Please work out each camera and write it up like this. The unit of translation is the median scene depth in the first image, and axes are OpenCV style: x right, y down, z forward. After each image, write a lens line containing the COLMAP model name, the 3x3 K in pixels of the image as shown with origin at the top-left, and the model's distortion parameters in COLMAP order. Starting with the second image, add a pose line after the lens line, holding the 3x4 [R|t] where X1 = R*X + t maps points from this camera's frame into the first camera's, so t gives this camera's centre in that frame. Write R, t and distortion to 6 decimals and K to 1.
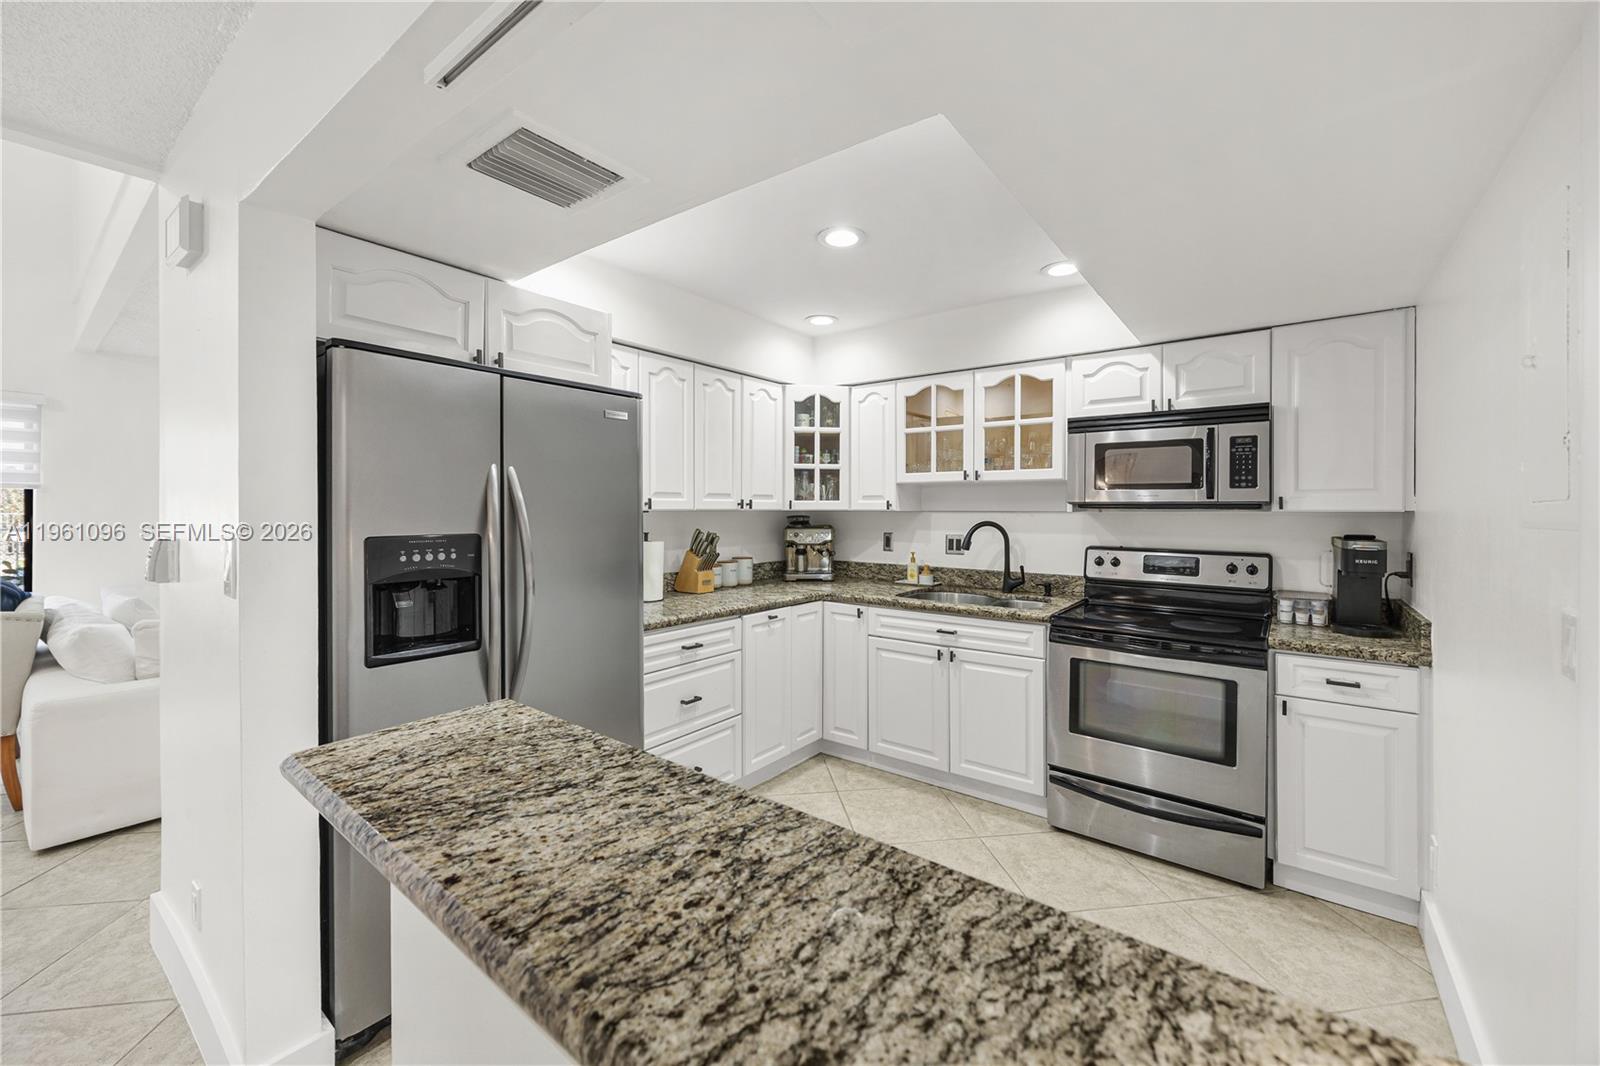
lens RADIAL K [[640.9, 0, 808.0], [0, 640.9, 511.5], [0, 0, 1]] dist [-0.003458, 0.000159]
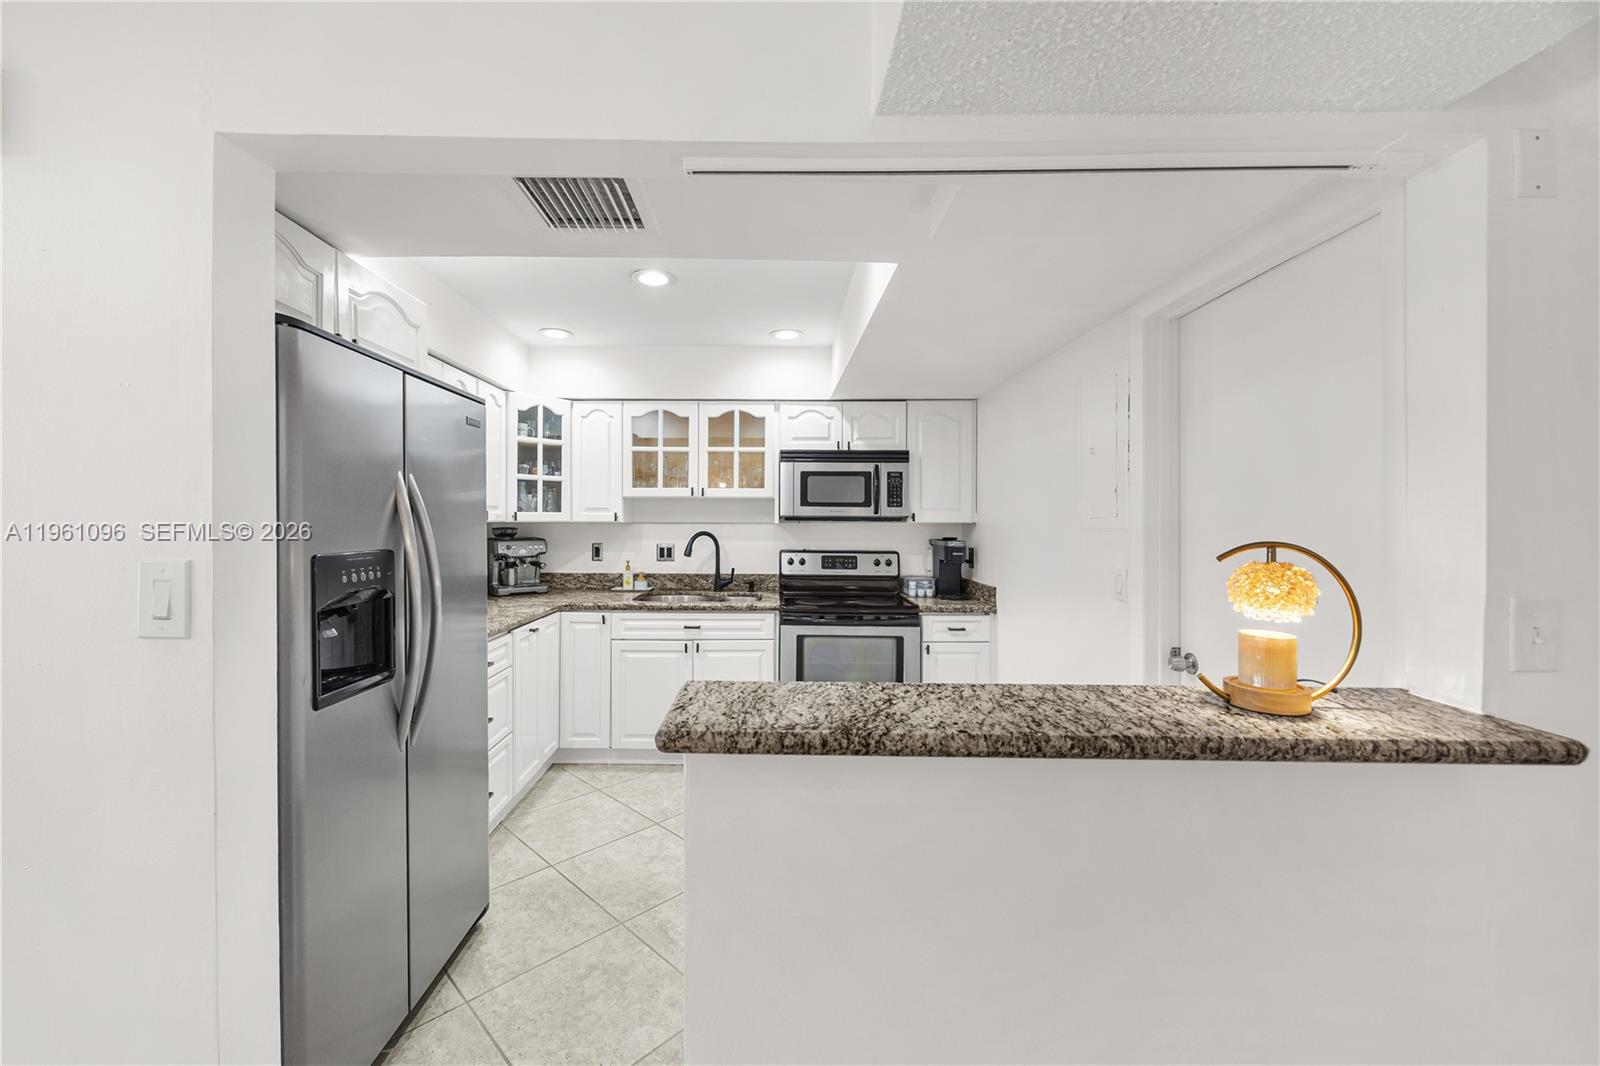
lens RADIAL K [[650.8, 0, 772.1], [0, 650.8, 522.4], [0, 0, 1]] dist [-0.002673, 0.000142]
pose [[0.797524, -0.000657, 0.603287, -0.376935], [0.000998, 0.999999, -0.000229, -0.000760], [-0.603286, 0.000785, 0.797524, -0.022184]]
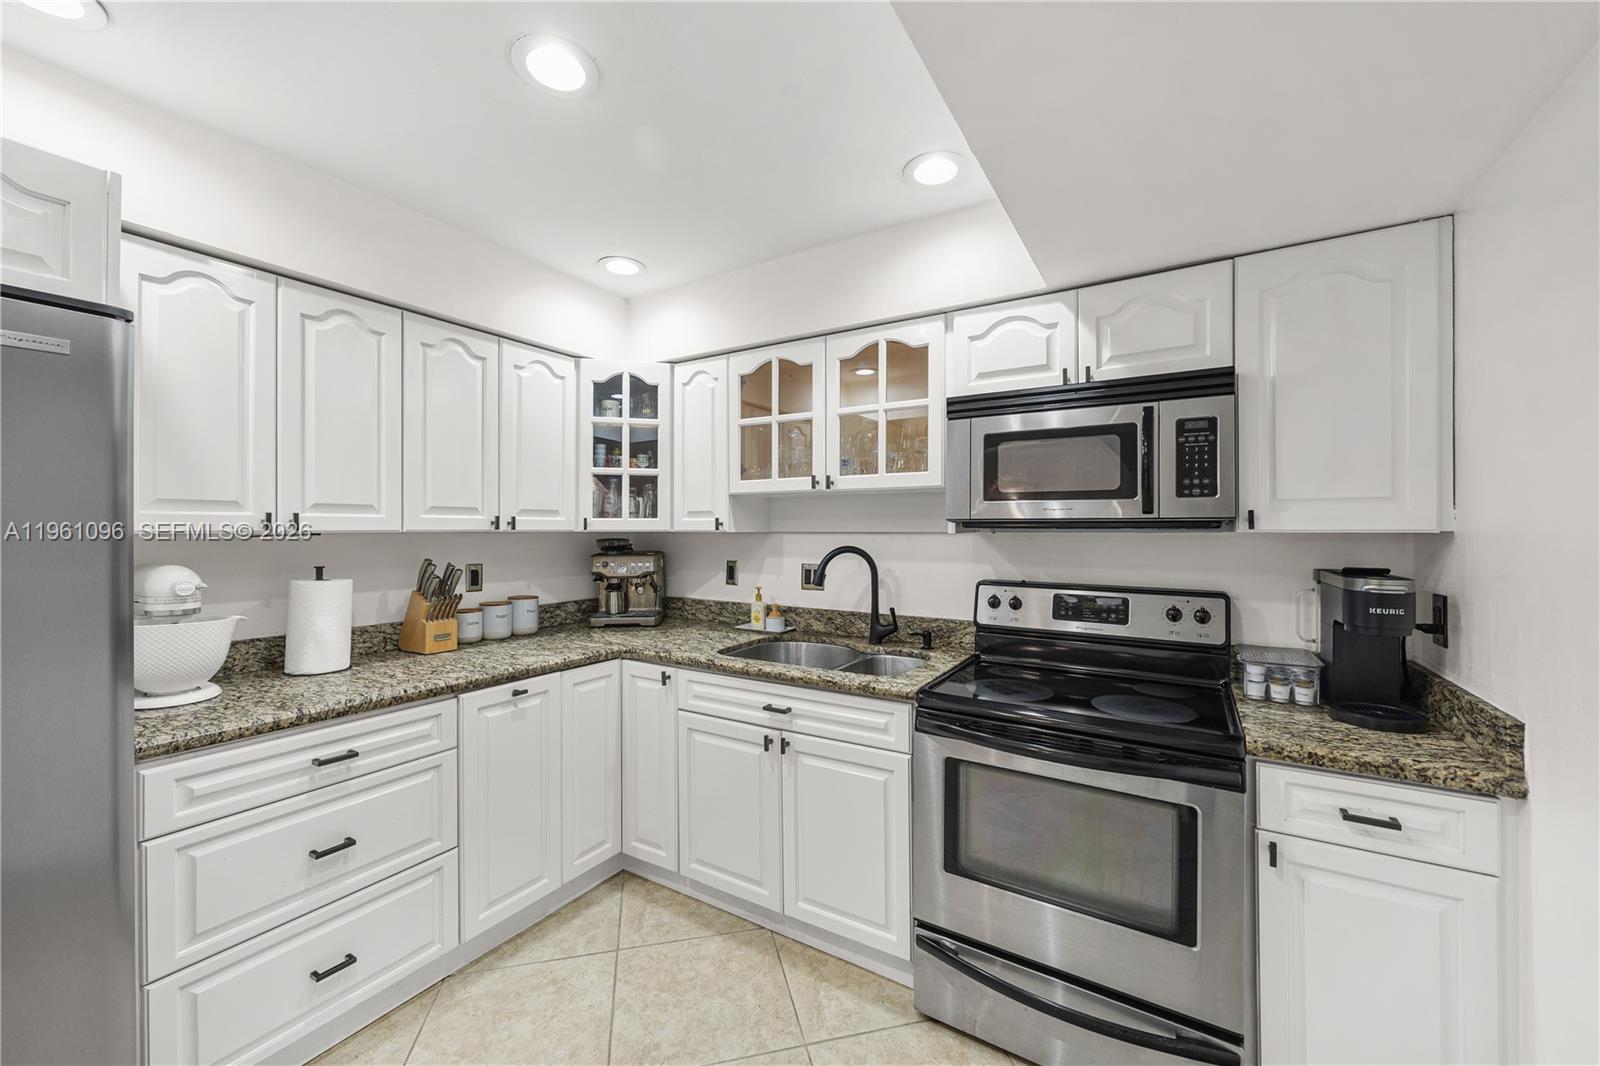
lens RADIAL K [[627.5, 0, 800.5], [0, 627.5, 528.1], [0, 0, 1]] dist [-0.001722, 0.000031]
pose [[0.995543, -0.001313, 0.094305, 0.178754], [0.001877, 0.999981, -0.005891, -0.001396], [-0.094295, 0.006041, 0.995526, 0.331077]]
